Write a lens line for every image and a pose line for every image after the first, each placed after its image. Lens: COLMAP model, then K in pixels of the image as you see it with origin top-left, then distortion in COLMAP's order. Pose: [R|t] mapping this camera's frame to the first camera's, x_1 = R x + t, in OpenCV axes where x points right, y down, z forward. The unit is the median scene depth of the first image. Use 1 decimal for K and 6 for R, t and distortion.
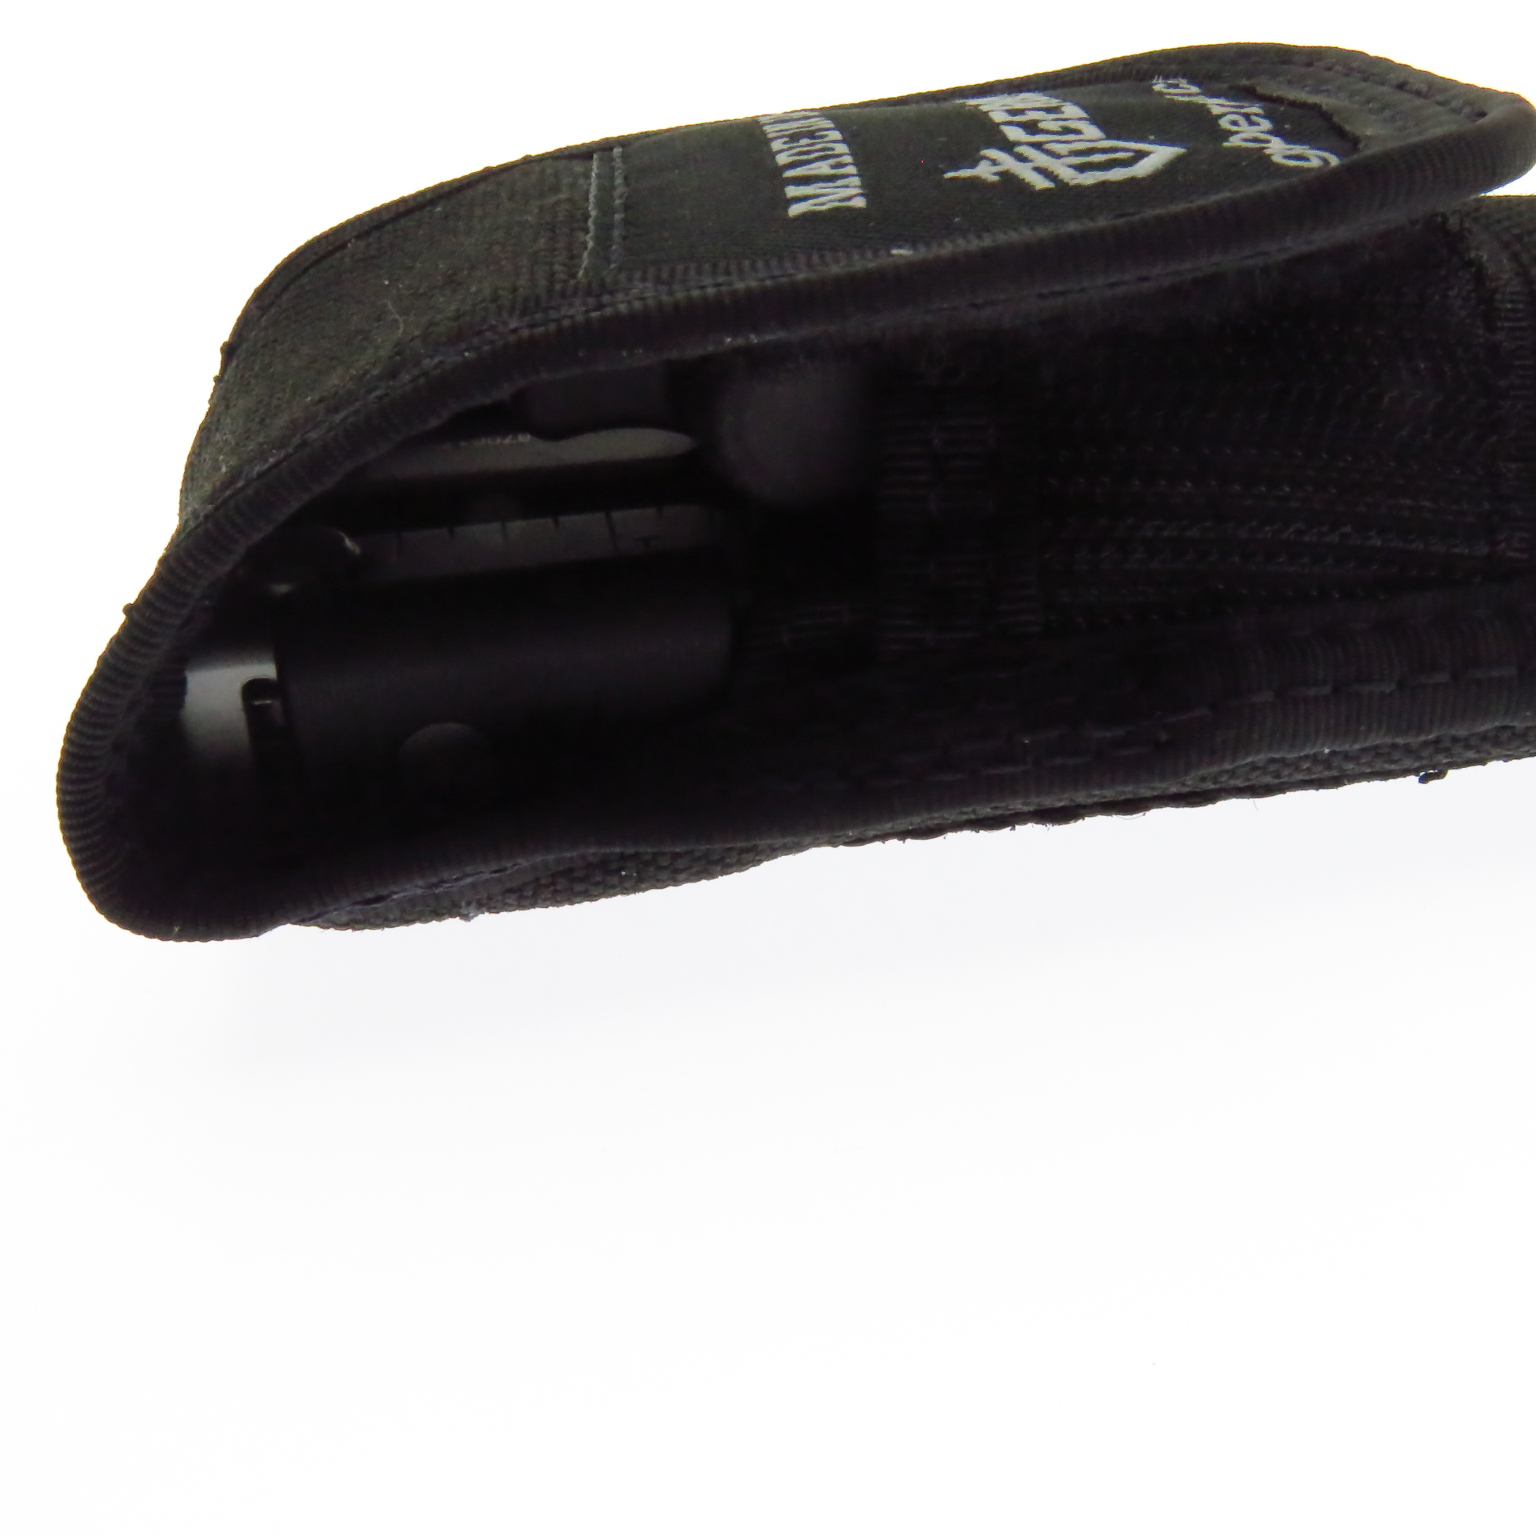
lens RADIAL K [[2109.3, 0, 768.0], [0, 2109.3, 768.0], [0, 0, 1]] dist [-0.013513, 0.003356]
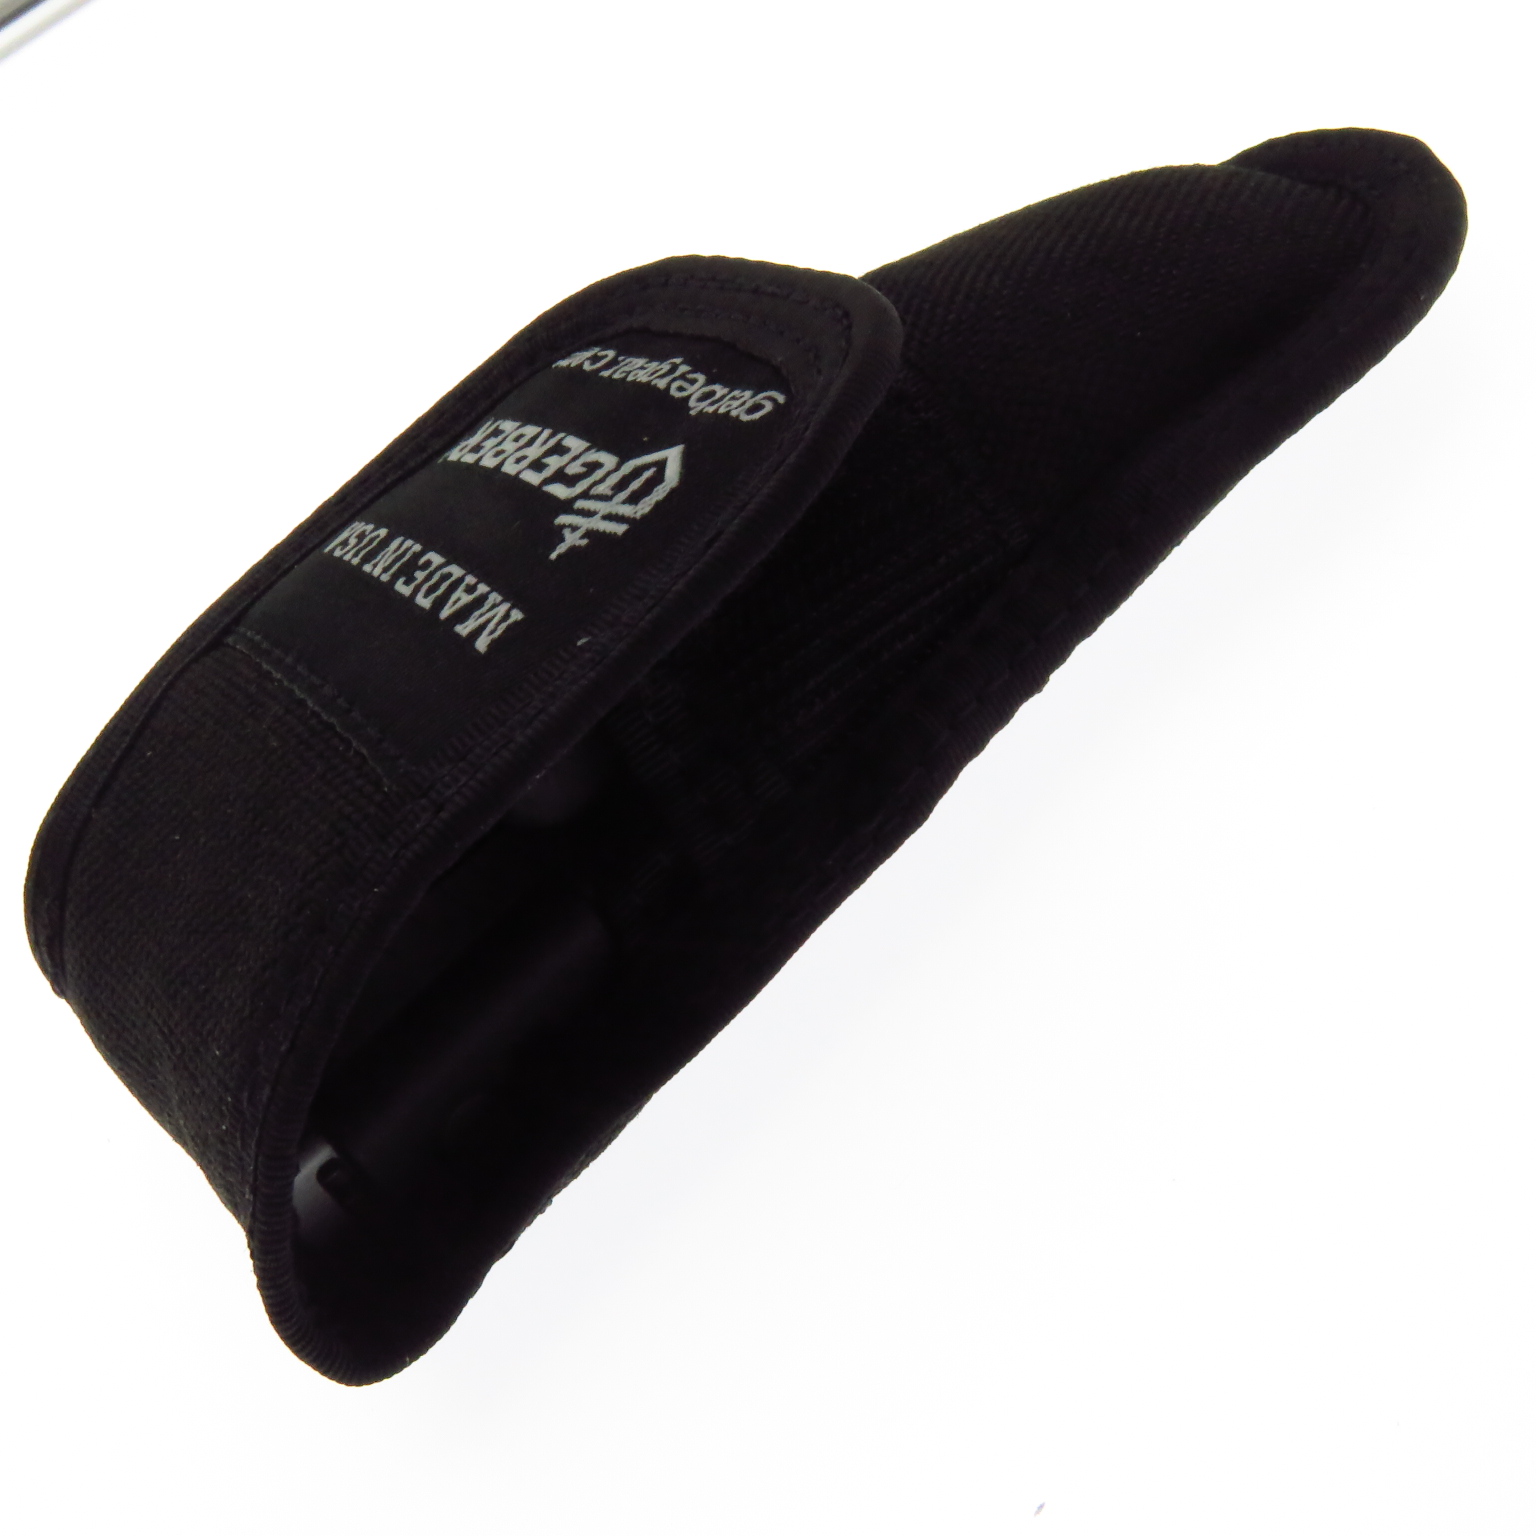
lens RADIAL K [[2109.3, 0, 768.0], [0, 2109.3, 768.0], [0, 0, 1]] dist [-0.013513, 0.003356]
pose [[0.797702, -0.570830, 0.194487, -0.143418], [0.563816, 0.820380, 0.095329, -0.220655], [-0.213970, 0.033611, 0.976262, -0.338548]]
